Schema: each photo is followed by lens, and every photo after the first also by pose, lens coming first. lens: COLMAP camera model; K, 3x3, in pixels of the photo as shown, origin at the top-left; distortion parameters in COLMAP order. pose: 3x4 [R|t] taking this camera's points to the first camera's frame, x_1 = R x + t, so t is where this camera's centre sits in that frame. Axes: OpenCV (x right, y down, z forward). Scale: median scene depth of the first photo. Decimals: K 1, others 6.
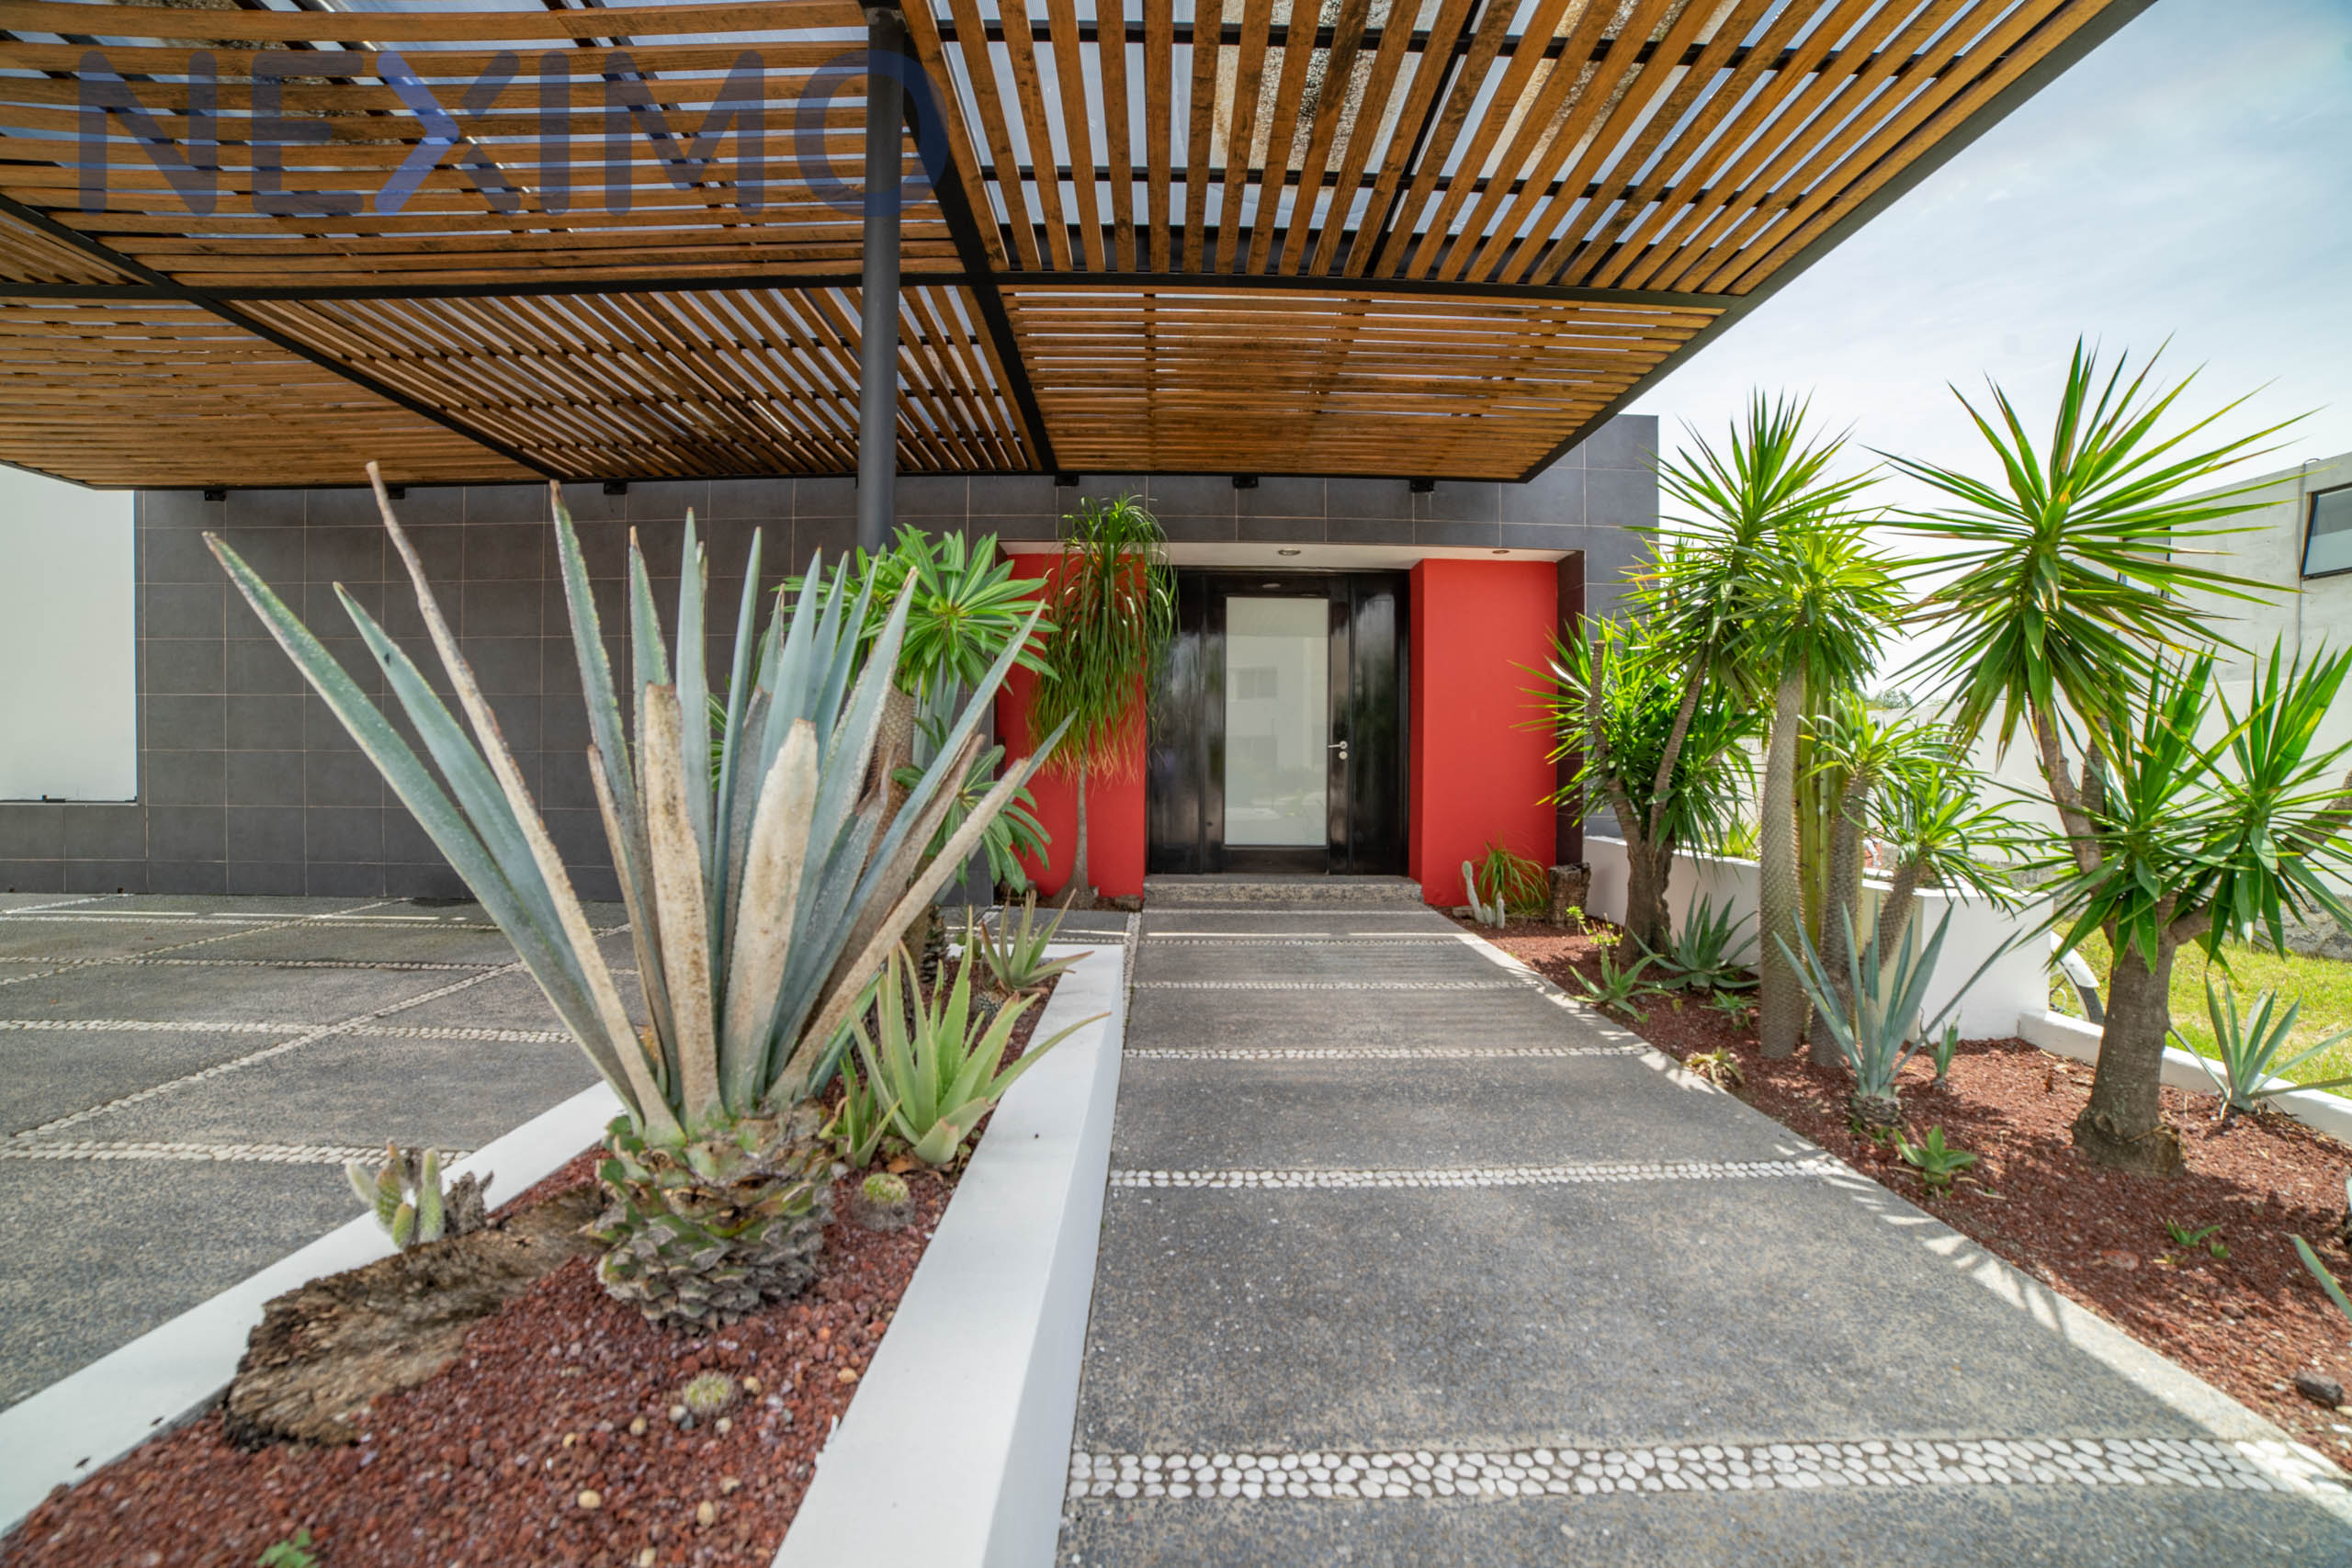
lens RADIAL K [[926.2, 0, 1156.6], [0, 926.2, 787.3], [0, 0, 1]] dist [-0.098716, 0.031932]
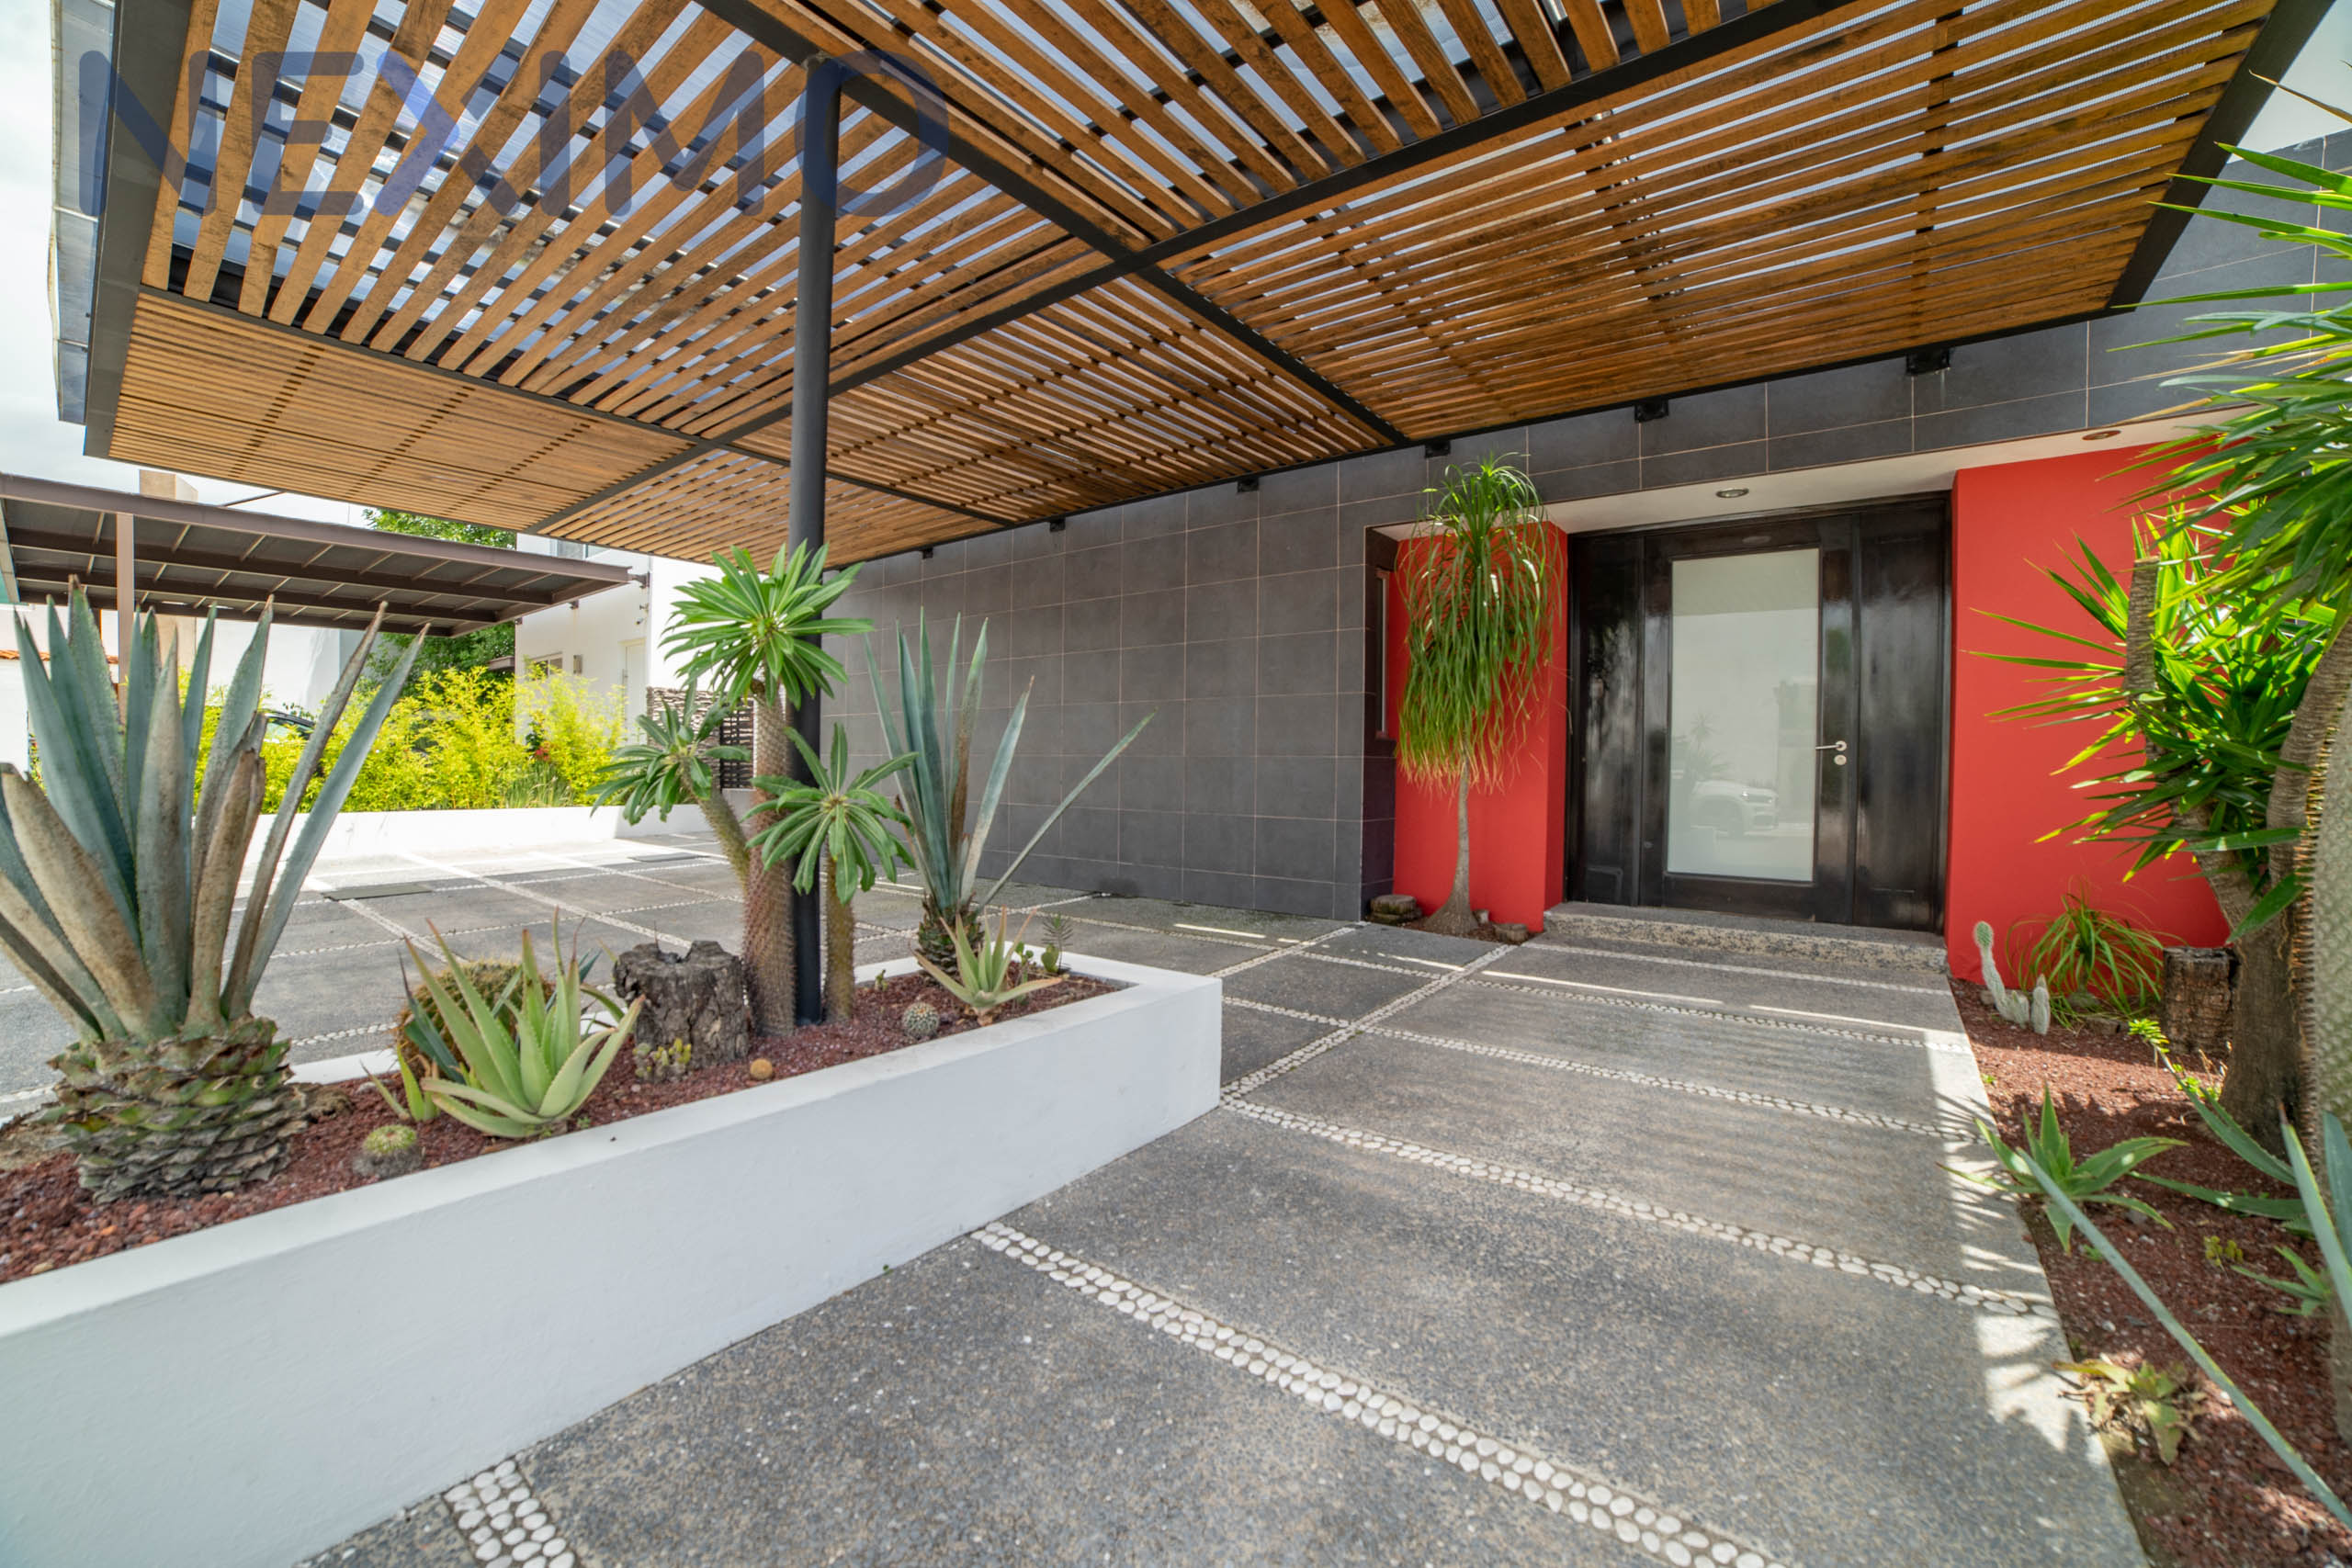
lens RADIAL K [[926.2, 0, 1156.6], [0, 926.2, 787.3], [0, 0, 1]] dist [-0.098716, 0.031932]
pose [[0.795392, 0.018639, -0.605809, 0.411056], [-0.019998, 0.999790, 0.004504, -0.011762], [0.605765, 0.008533, 0.795598, 0.254141]]
